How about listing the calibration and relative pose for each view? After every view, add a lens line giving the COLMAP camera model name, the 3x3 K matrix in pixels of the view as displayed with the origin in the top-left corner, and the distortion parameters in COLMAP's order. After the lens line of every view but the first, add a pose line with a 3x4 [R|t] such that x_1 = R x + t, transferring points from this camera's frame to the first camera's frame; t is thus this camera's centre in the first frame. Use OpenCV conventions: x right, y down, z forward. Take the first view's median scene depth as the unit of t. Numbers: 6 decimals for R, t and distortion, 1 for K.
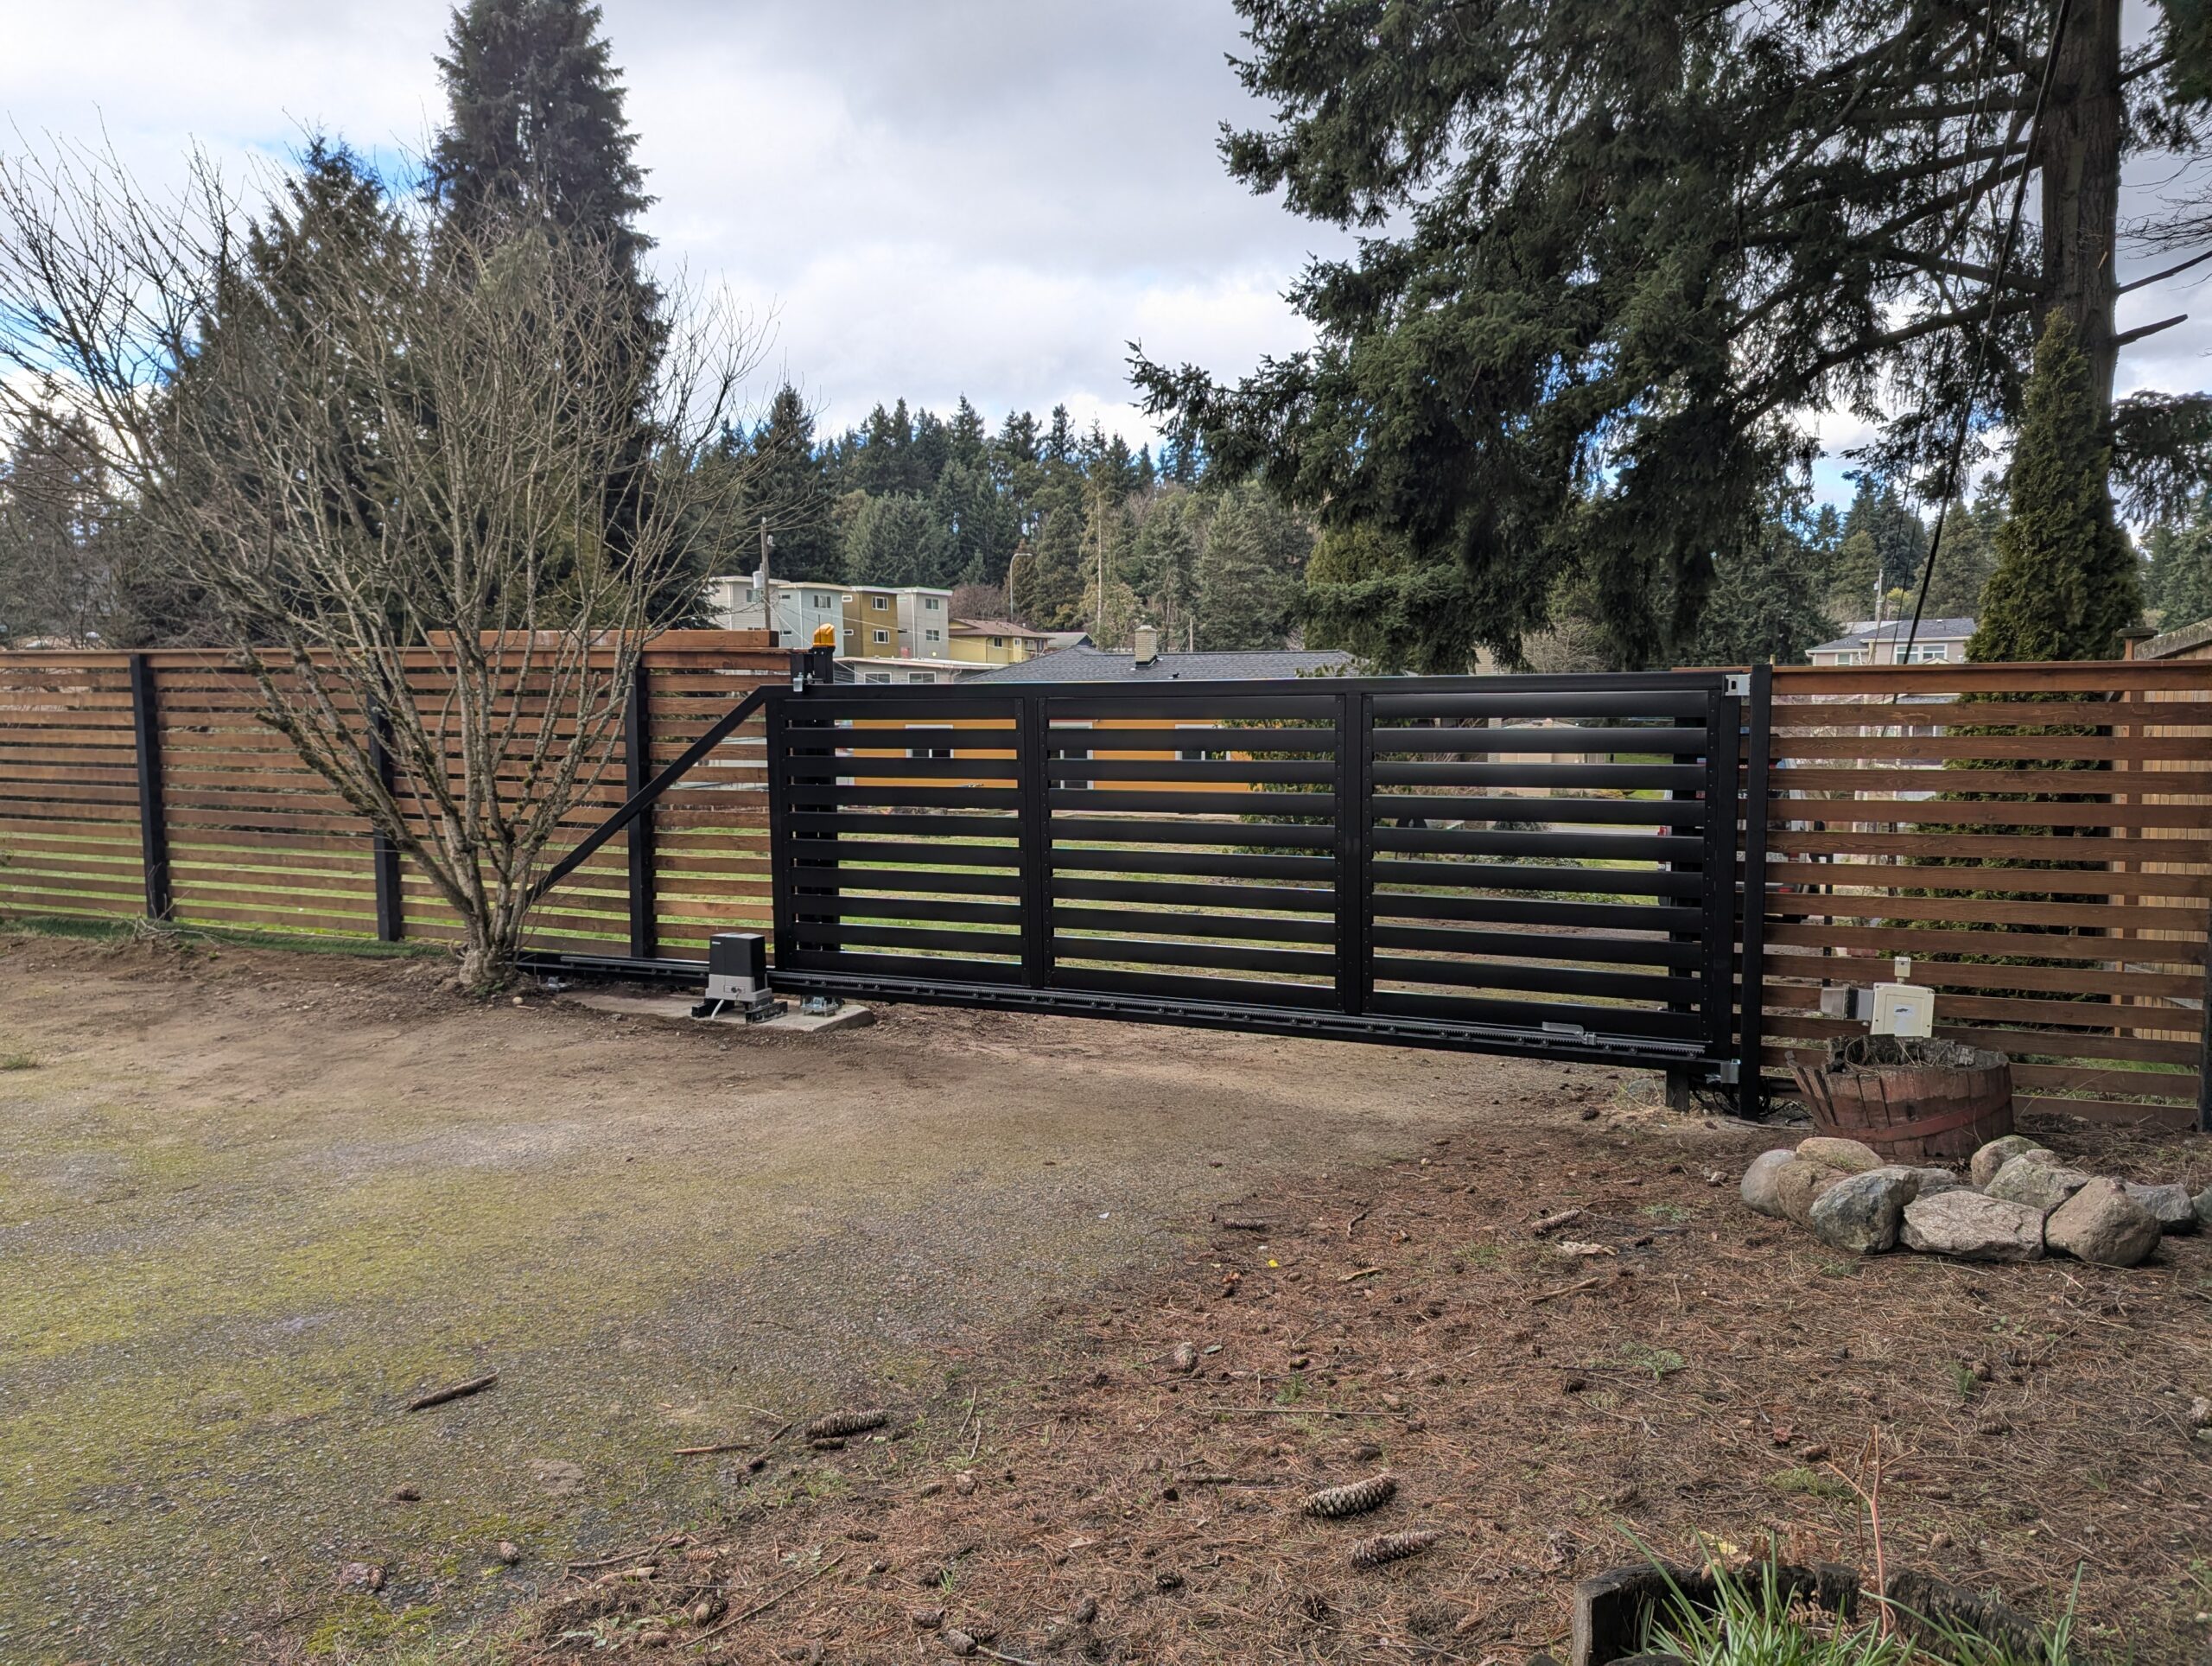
lens RADIAL K [[1554.7, 0, 1110.0], [0, 1554.7, 883.4], [0, 0, 1]] dist [0.071141, -0.057271]
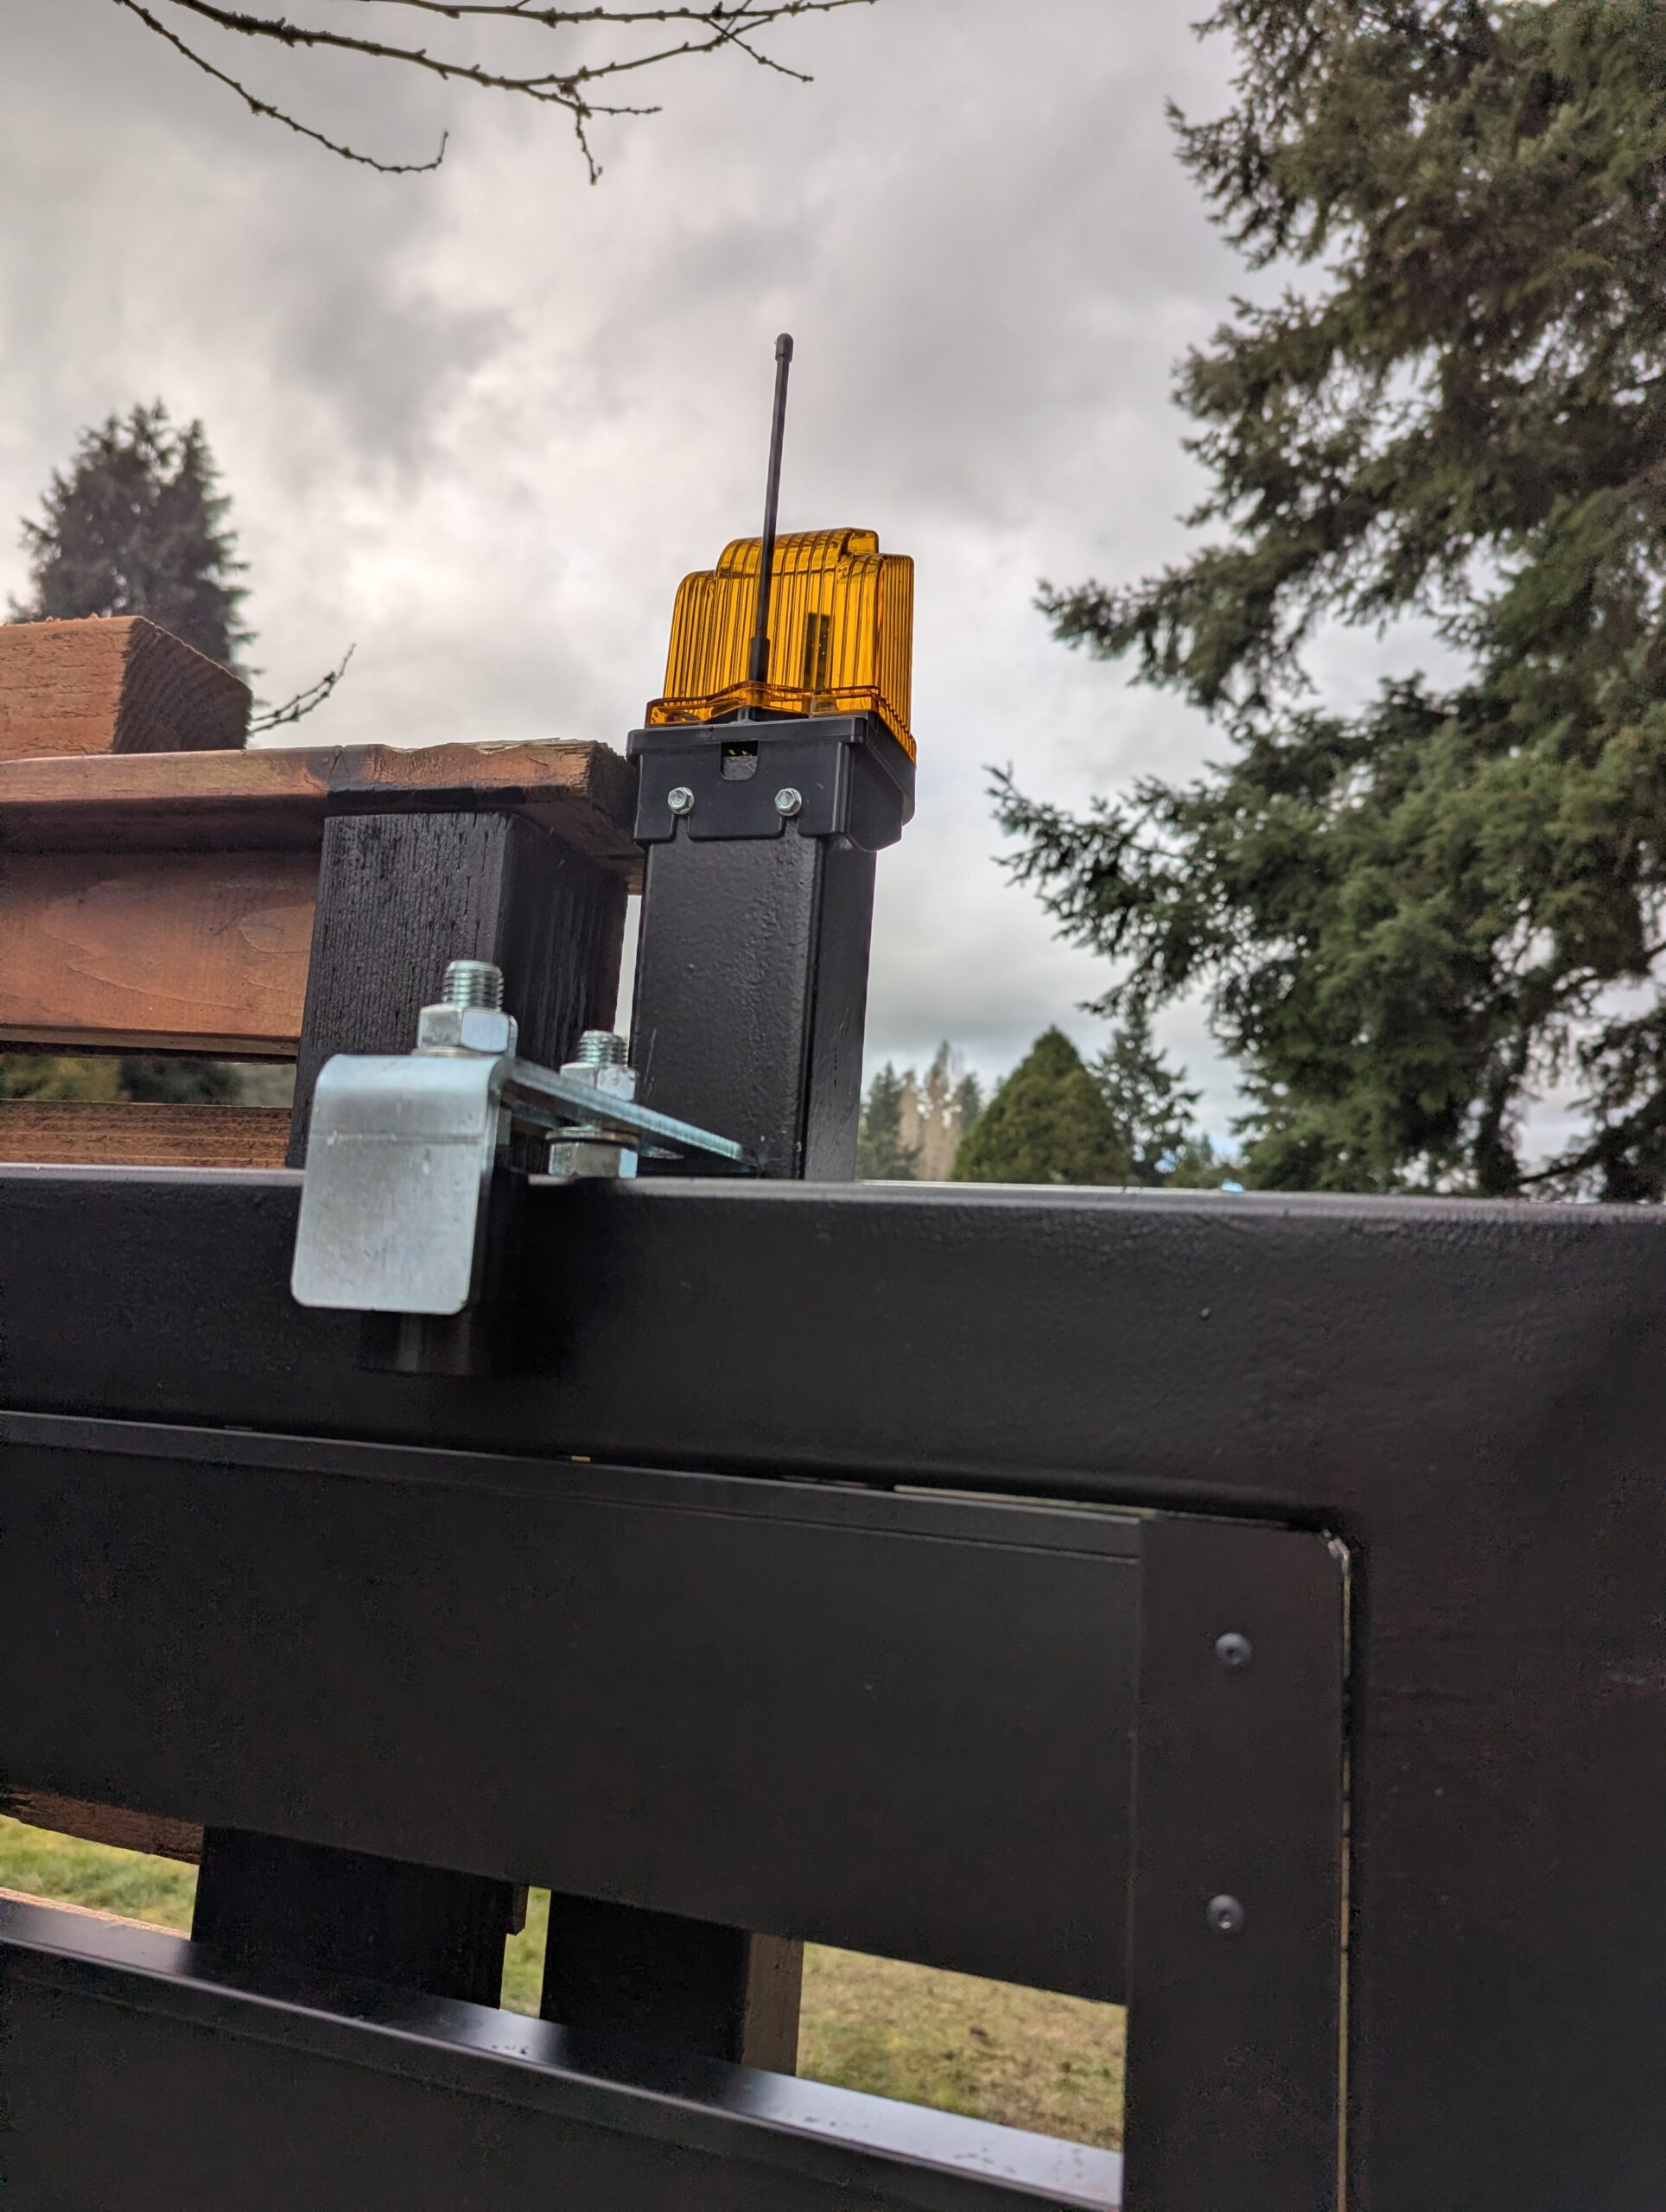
lens RADIAL K [[1547.6, 0, 757.8], [0, 1547.6, 1149.8], [0, 0, 1]] dist [-0.006310, -0.002769]
pose [[0.995369, 0.082833, 0.048781, -0.181877], [-0.069262, 0.969863, -0.233598, -0.119772], [-0.066661, 0.229138, 0.971109, 0.920161]]
